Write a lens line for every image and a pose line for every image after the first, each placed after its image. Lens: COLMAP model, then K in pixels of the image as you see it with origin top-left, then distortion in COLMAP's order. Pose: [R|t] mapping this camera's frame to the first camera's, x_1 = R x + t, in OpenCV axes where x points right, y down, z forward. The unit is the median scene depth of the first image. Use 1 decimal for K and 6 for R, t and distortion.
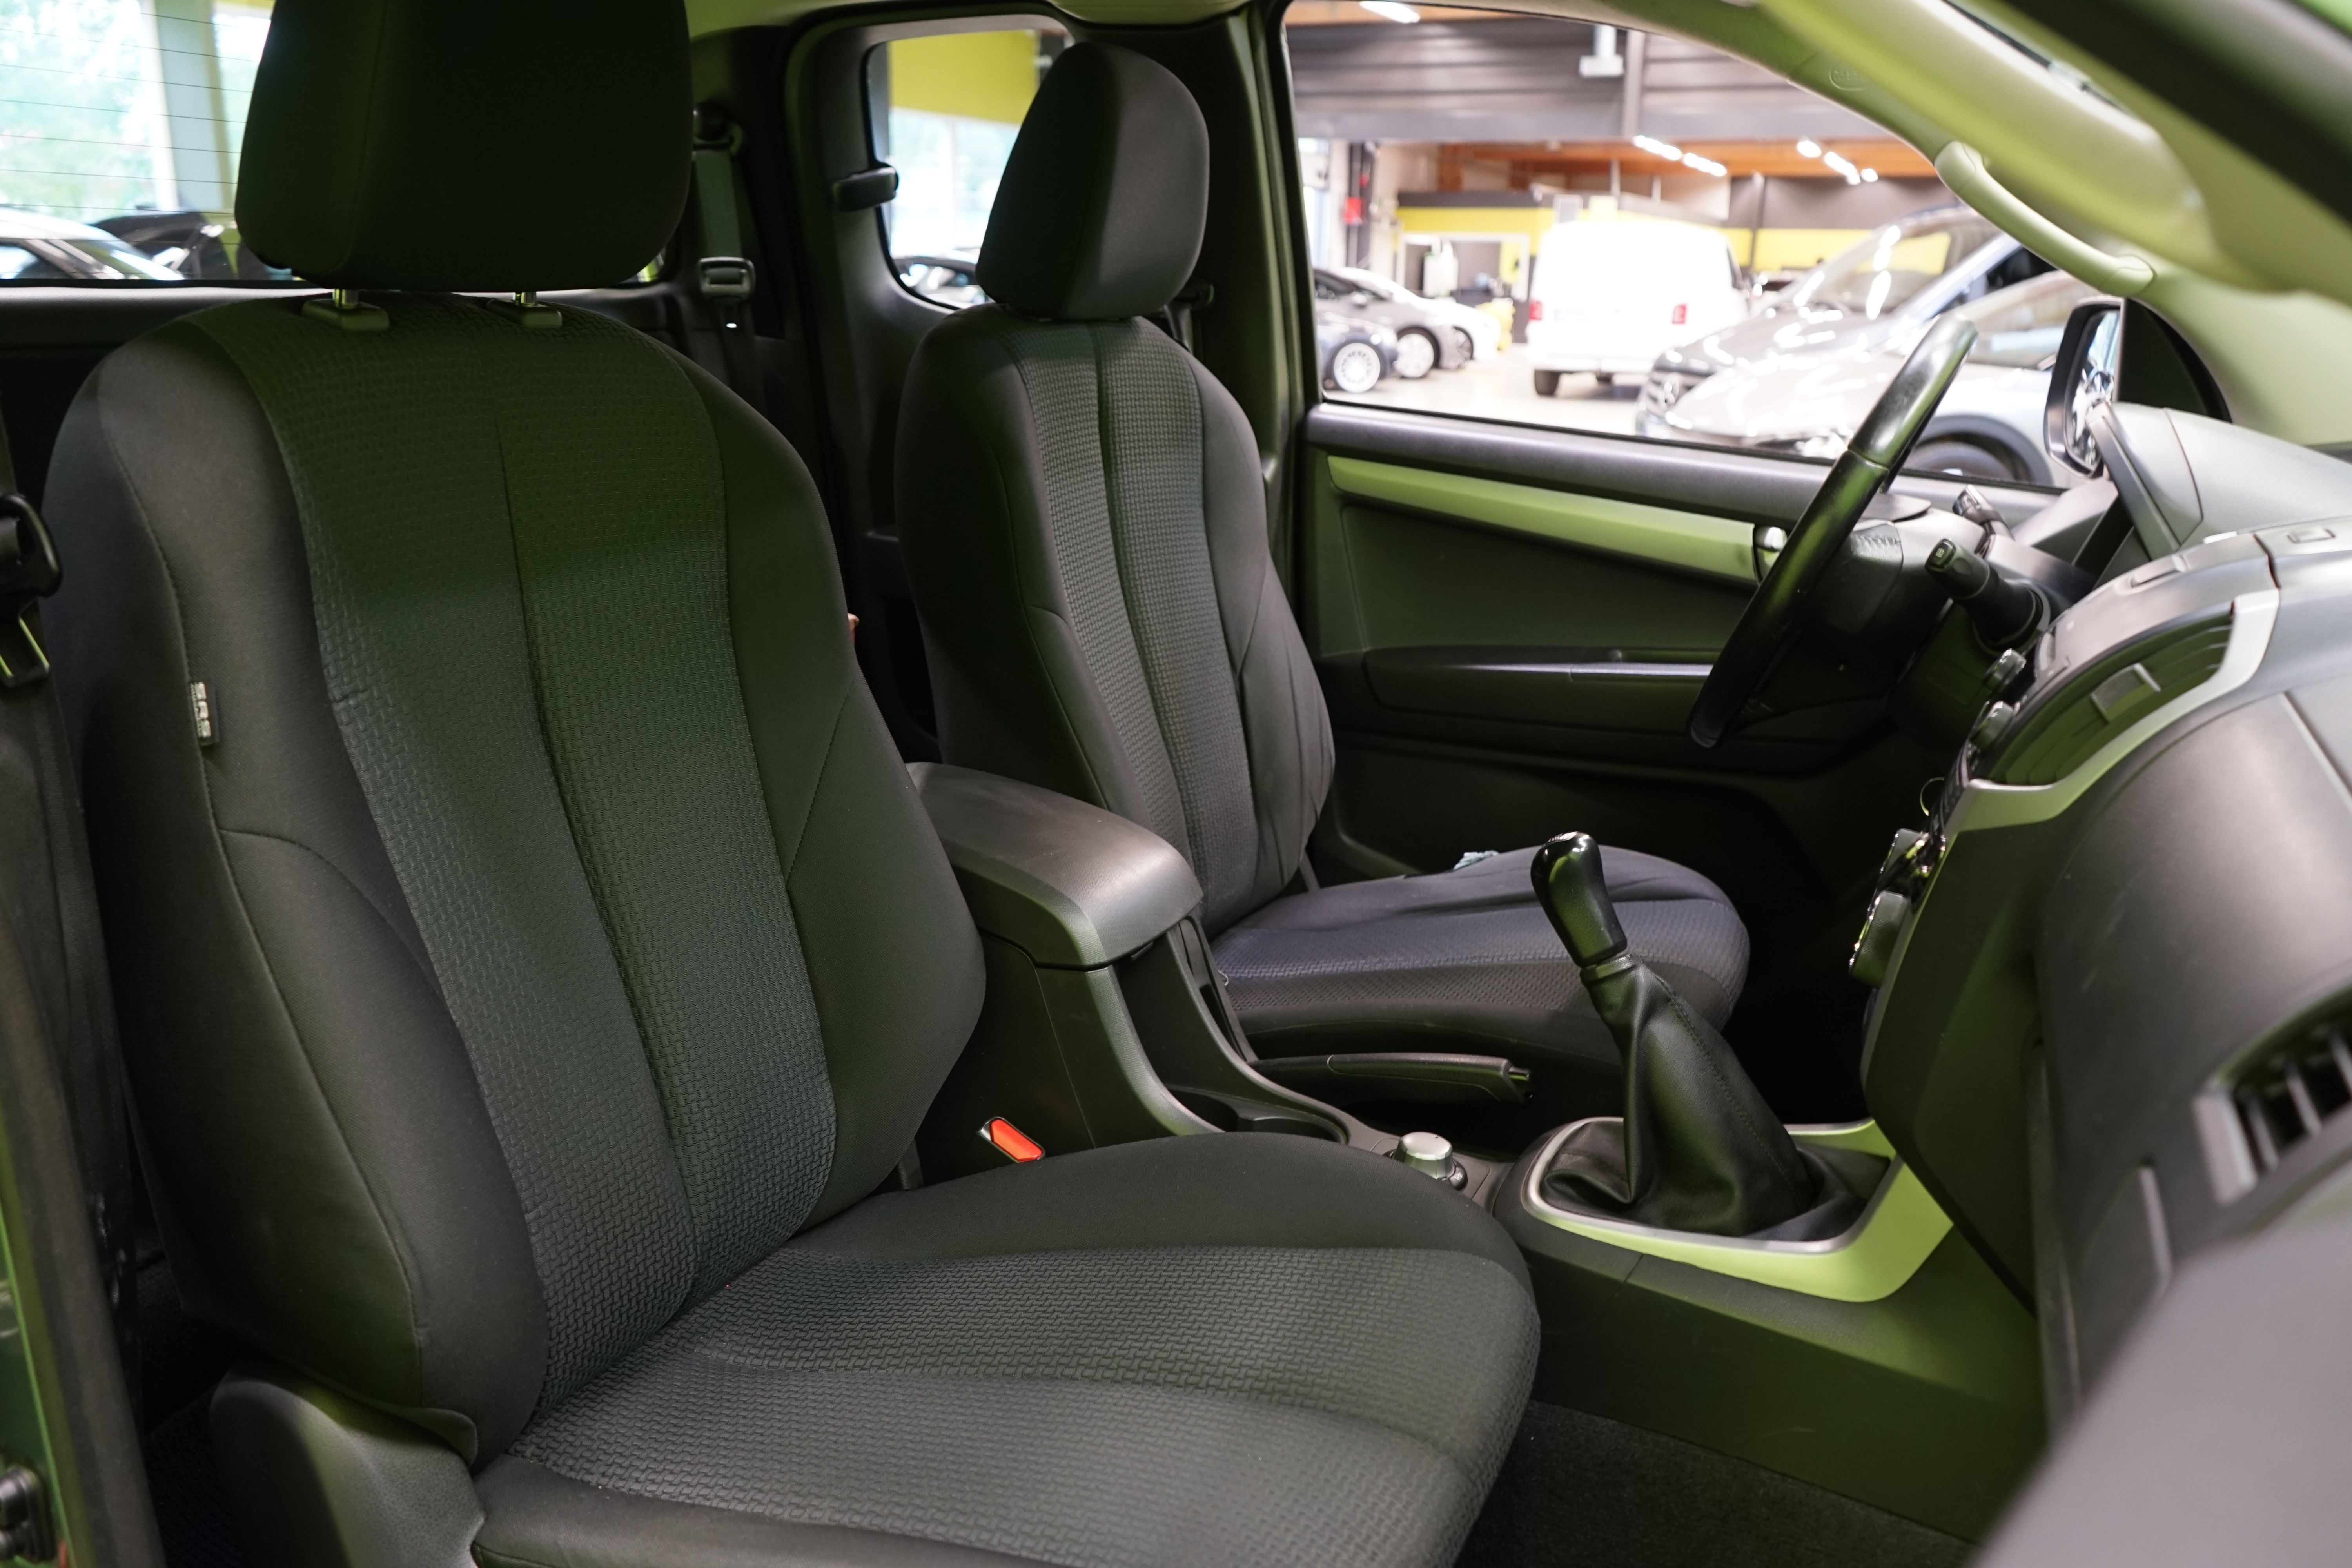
lens RADIAL K [[1907.4, 0, 1175.8], [0, 1907.4, 776.4], [0, 0, 1]] dist [-0.012074, 0.019654]
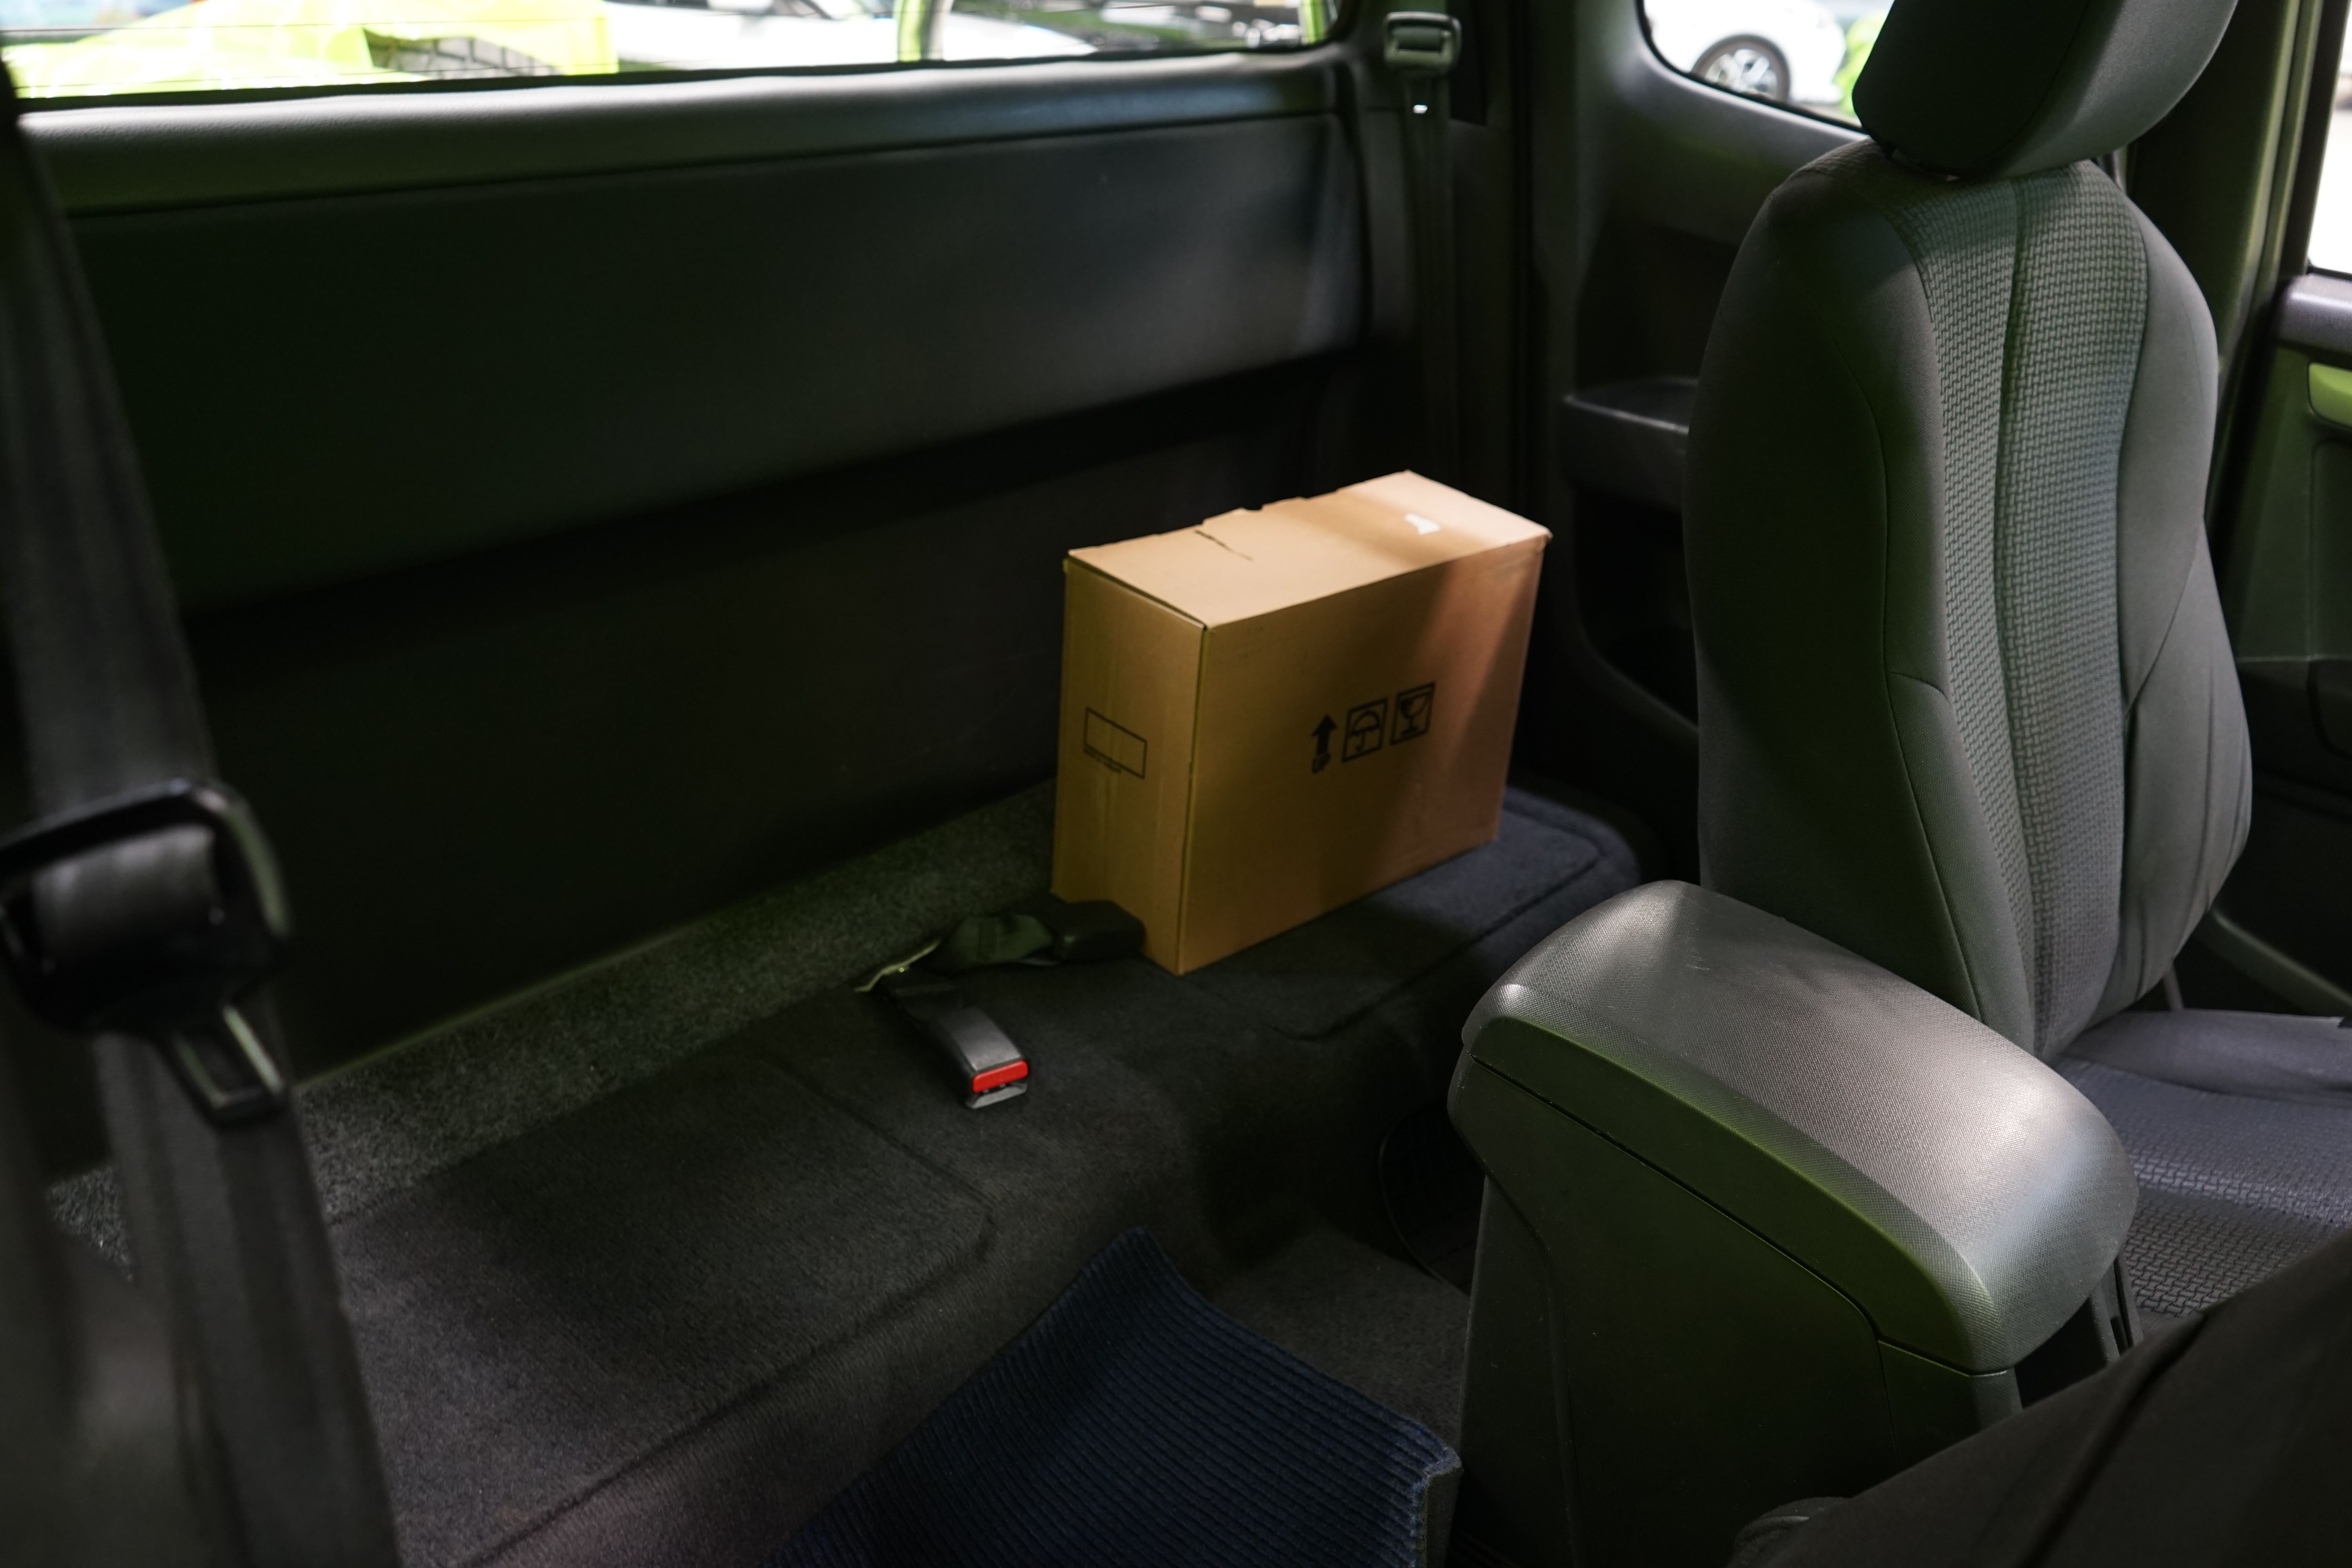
lens RADIAL K [[1907.4, 0, 1181.2], [0, 1907.4, 787.8], [0, 0, 1]] dist [-0.012074, 0.019654]
pose [[0.955136, 0.129903, -0.266158, -0.100403], [-0.084785, 0.980995, 0.174531, -0.109790], [0.283771, -0.144135, 0.947997, 0.257565]]
